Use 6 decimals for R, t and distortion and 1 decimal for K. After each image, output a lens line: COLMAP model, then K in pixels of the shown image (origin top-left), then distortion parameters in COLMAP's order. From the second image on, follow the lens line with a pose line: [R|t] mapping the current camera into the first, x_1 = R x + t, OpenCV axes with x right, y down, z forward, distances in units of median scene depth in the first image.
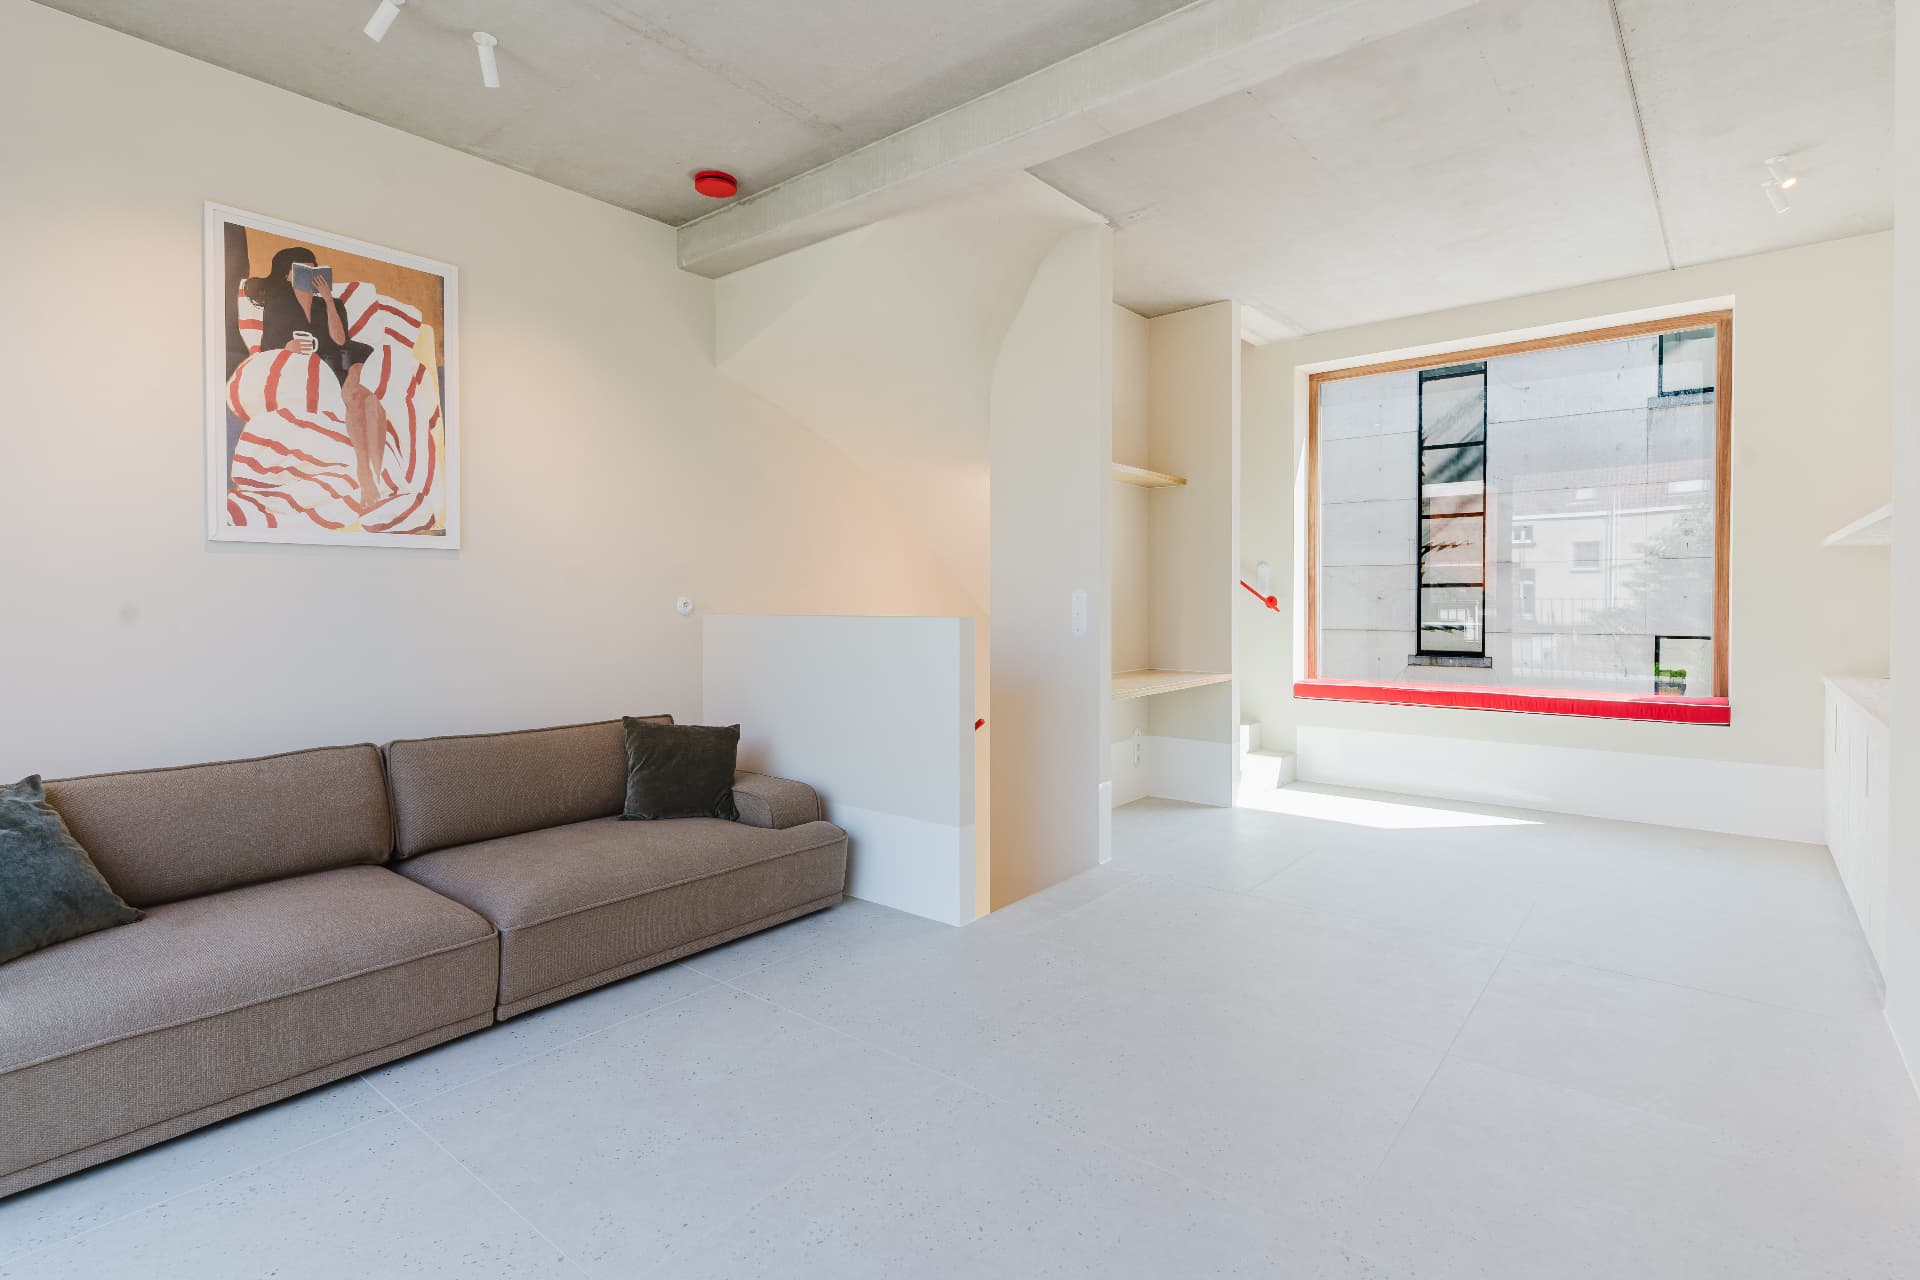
lens RADIAL K [[918.8, 0, 960.0], [0, 918.8, 640.0], [0, 0, 1]] dist [-0.001491, -0.000160]
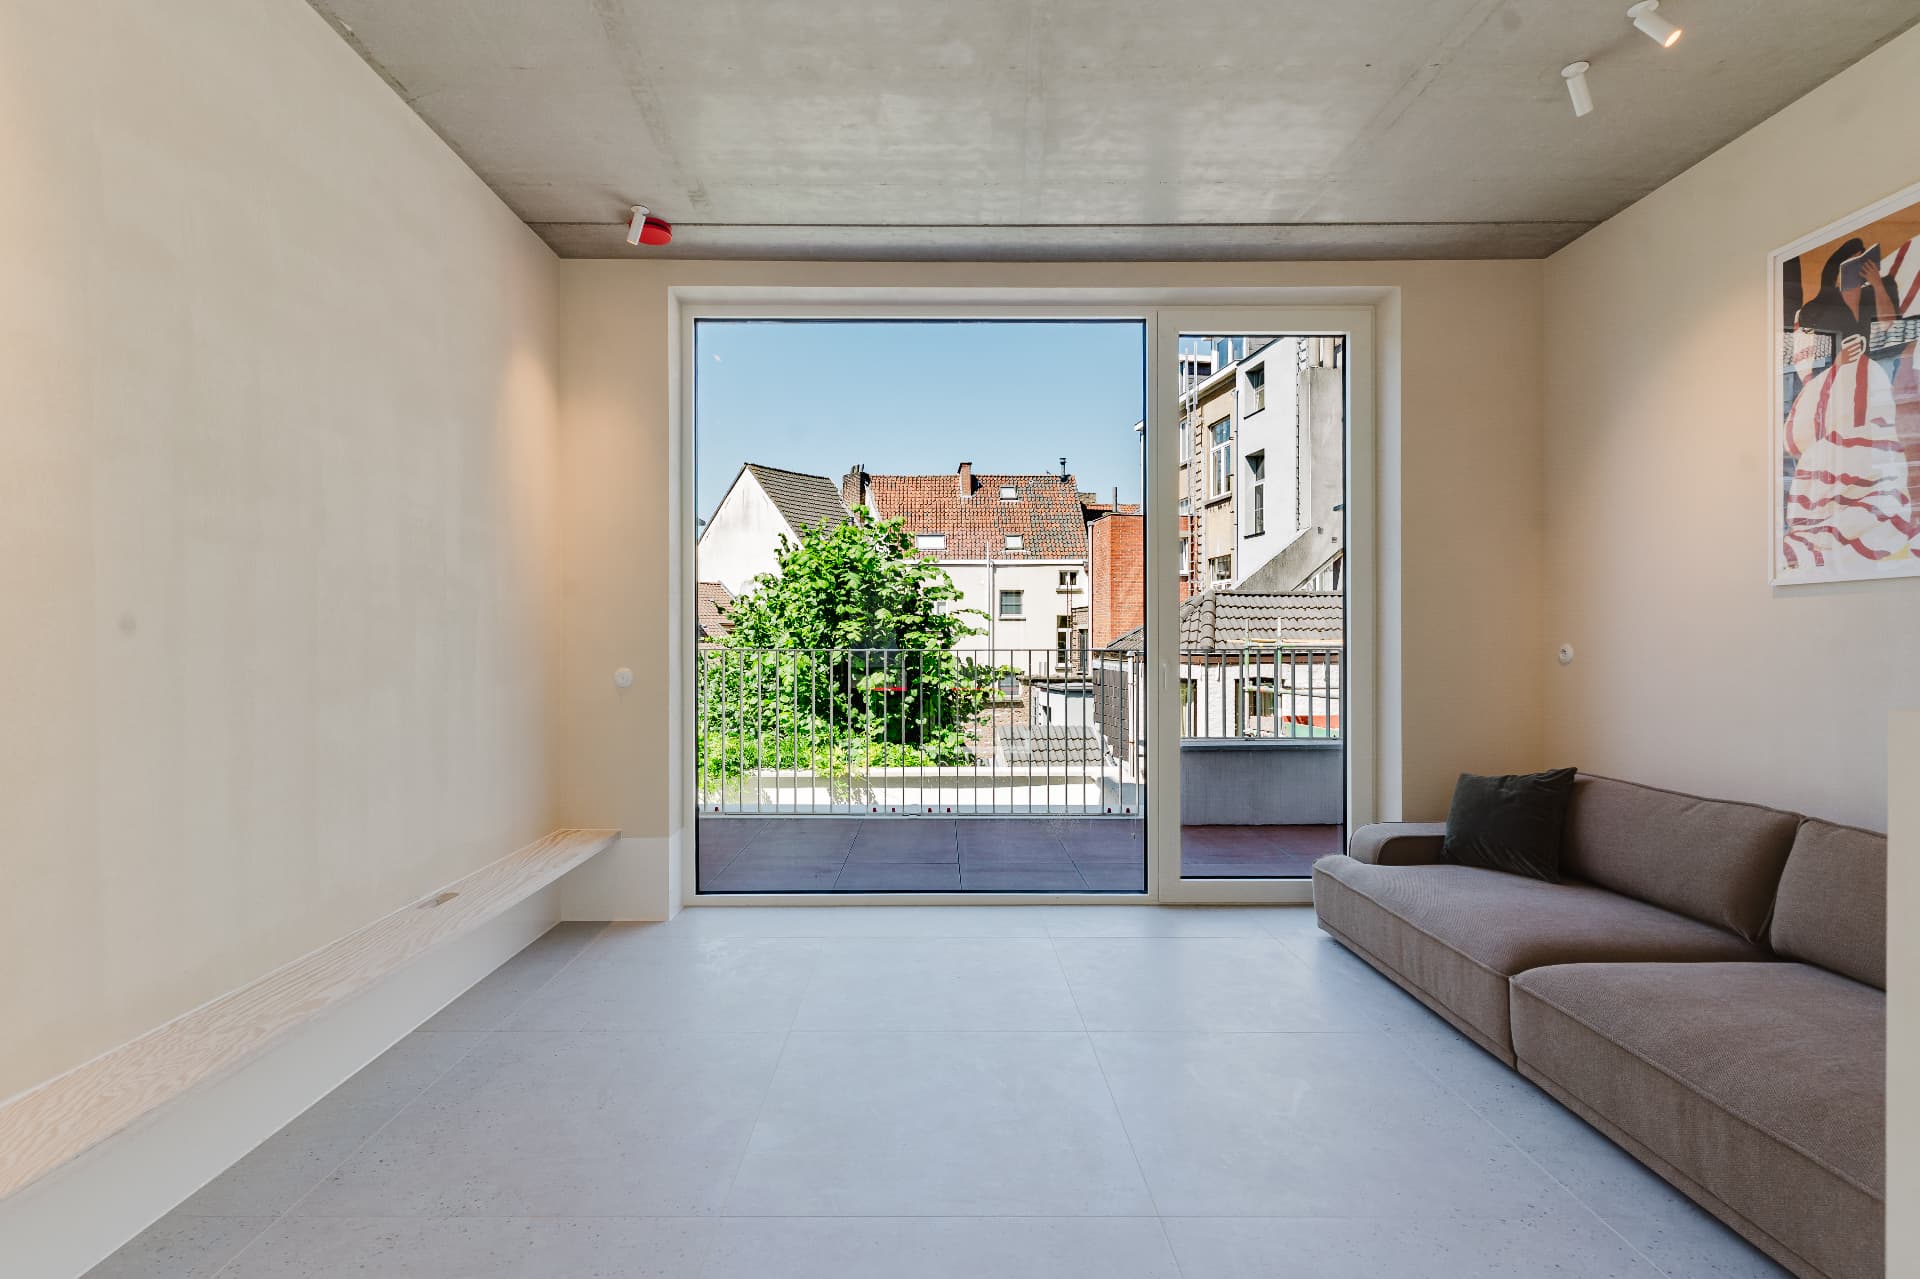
lens RADIAL K [[851.6, 0, 912.2], [0, 851.6, 640.3], [0, 0, 1]] dist [-0.001492, 0.000206]
pose [[-0.781645, 0.002038, -0.623721, 0.481524], [-0.024985, 0.999090, 0.034576, -0.055423], [0.623223, 0.042609, -0.780882, 1.096986]]
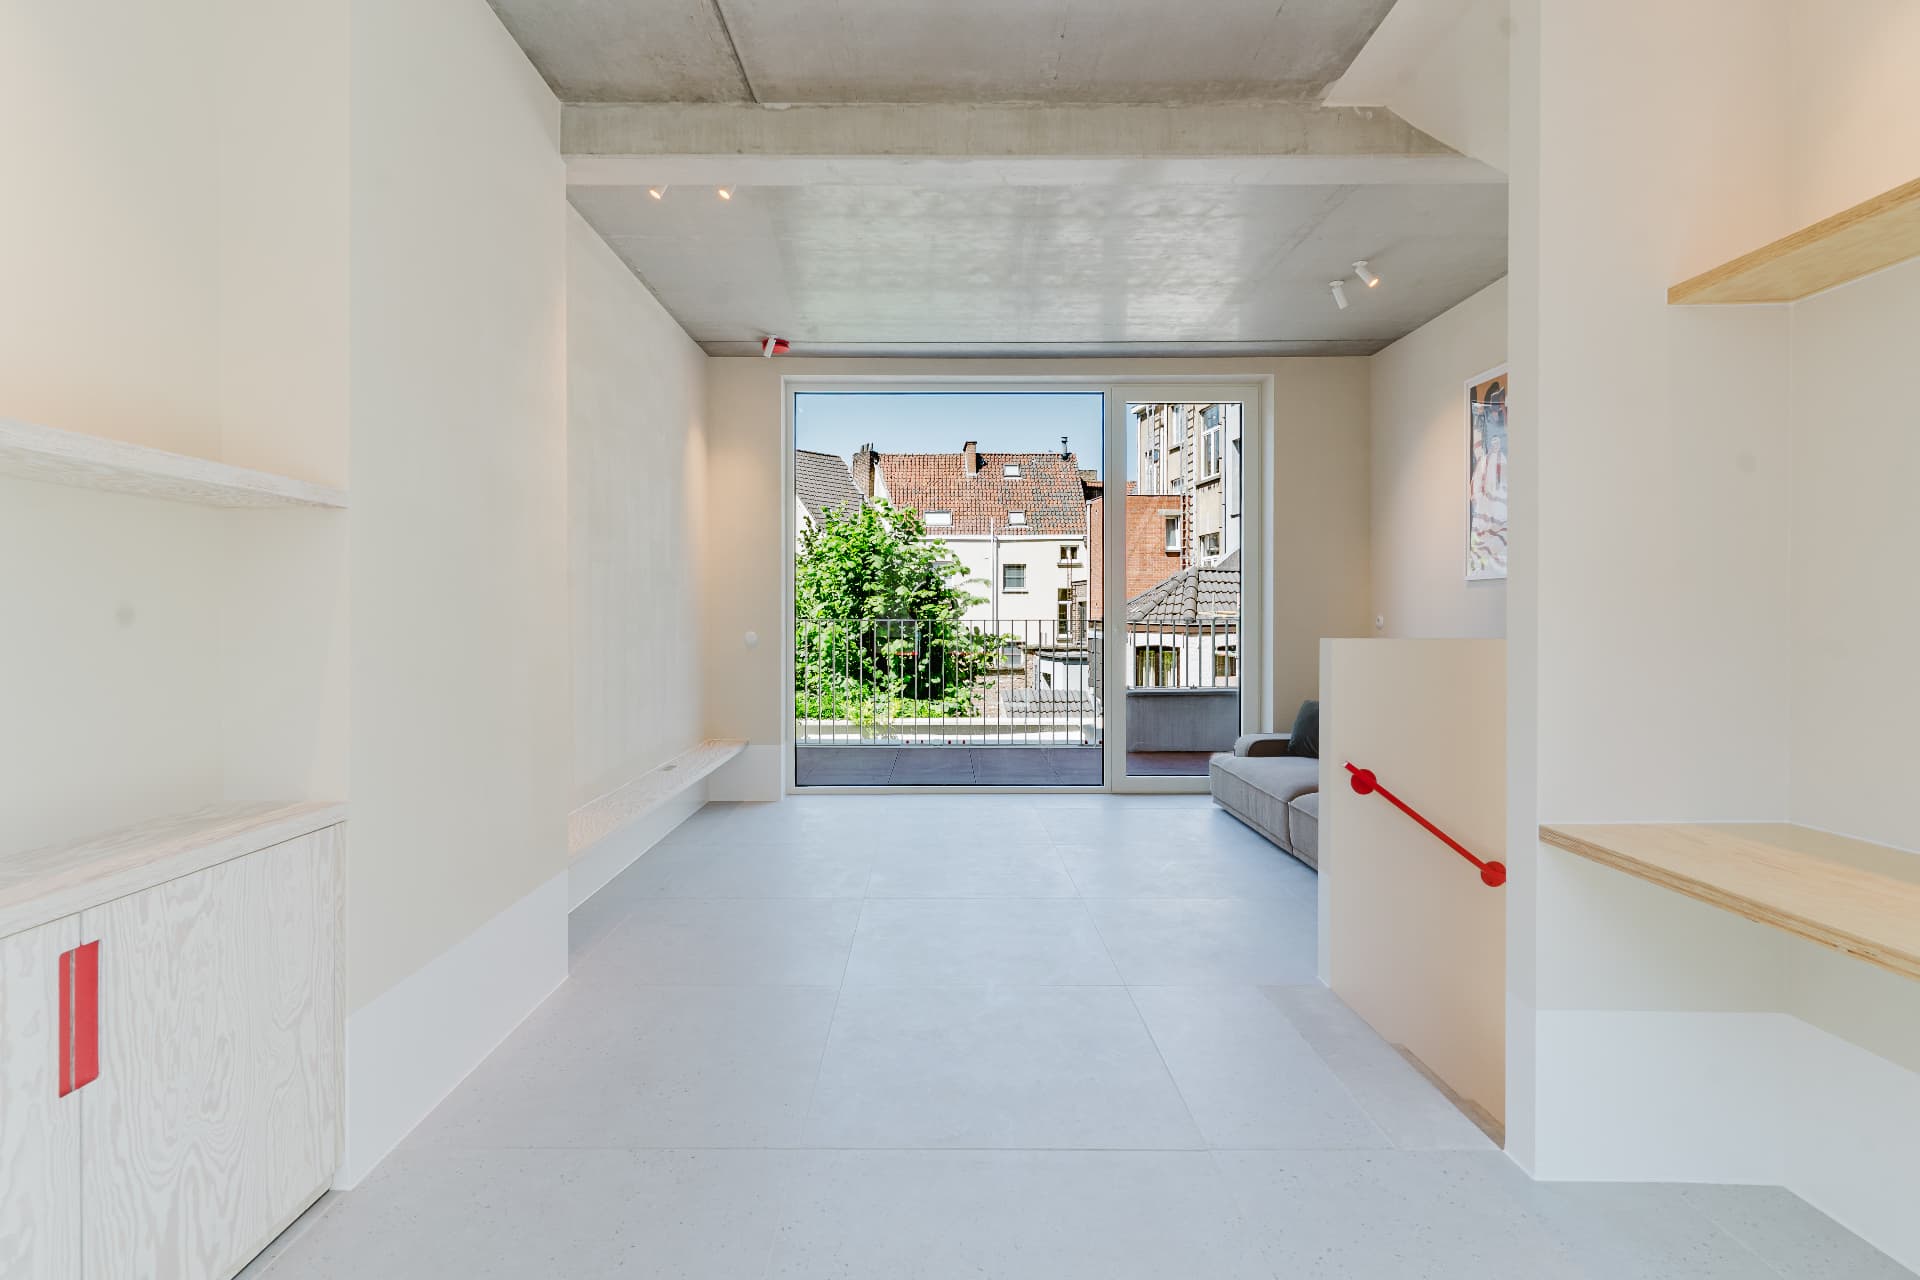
lens RADIAL K [[851.6, 0, 912.2], [0, 851.6, 640.8], [0, 0, 1]] dist [-0.001492, 0.000206]
pose [[-0.784007, 0.023112, -0.620322, 0.909618], [-0.024676, 0.997356, 0.068346, -0.076953], [0.620262, 0.068891, -0.781364, 1.532749]]
